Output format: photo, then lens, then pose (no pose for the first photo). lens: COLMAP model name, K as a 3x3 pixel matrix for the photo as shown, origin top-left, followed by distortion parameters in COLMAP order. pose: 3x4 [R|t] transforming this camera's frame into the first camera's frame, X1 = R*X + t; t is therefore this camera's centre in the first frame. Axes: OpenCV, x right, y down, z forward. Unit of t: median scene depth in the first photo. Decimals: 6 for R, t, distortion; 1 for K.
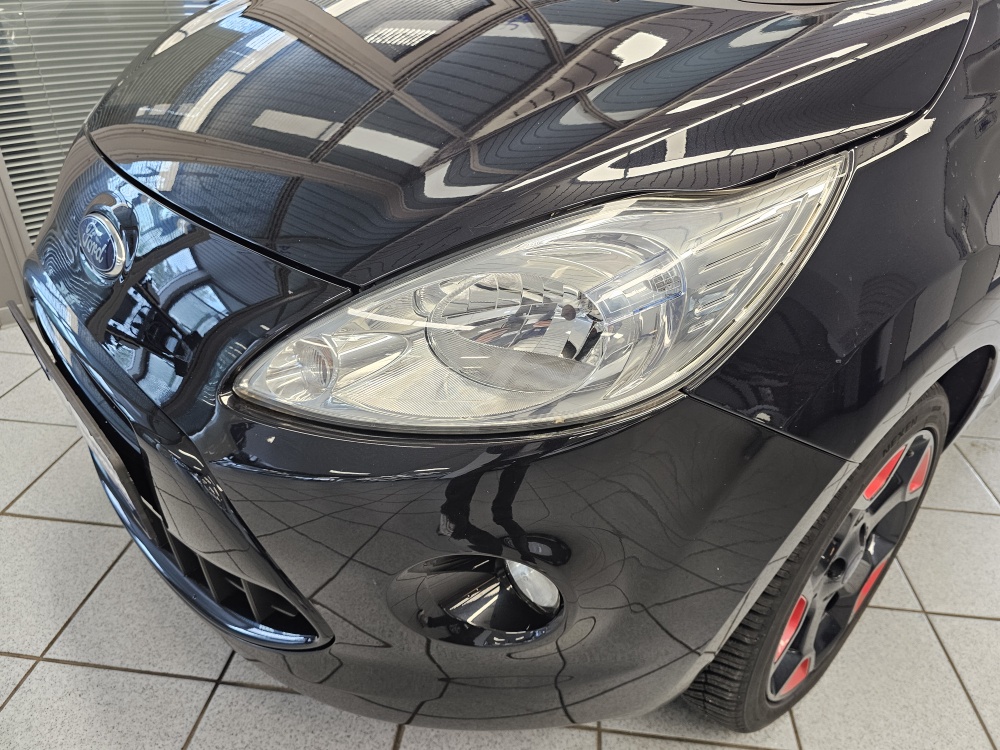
lens RADIAL K [[663.9, 0, 504.3], [0, 663.9, 368.6], [0, 0, 1]] dist [0.048396, -0.050396]
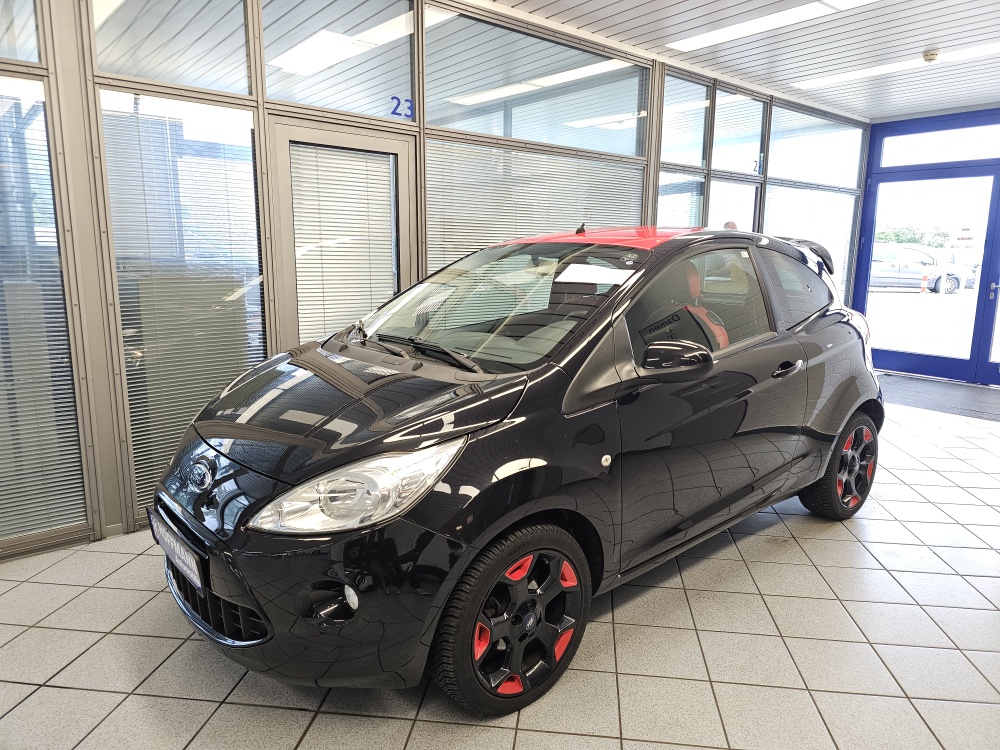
lens RADIAL K [[663.9, 0, 504.3], [0, 663.9, 368.6], [0, 0, 1]] dist [0.048396, -0.050396]
pose [[0.998316, -0.017492, -0.055315, 0.525056], [-0.004936, 0.924399, -0.381394, 0.319698], [0.057804, 0.381025, 0.922756, -1.099991]]
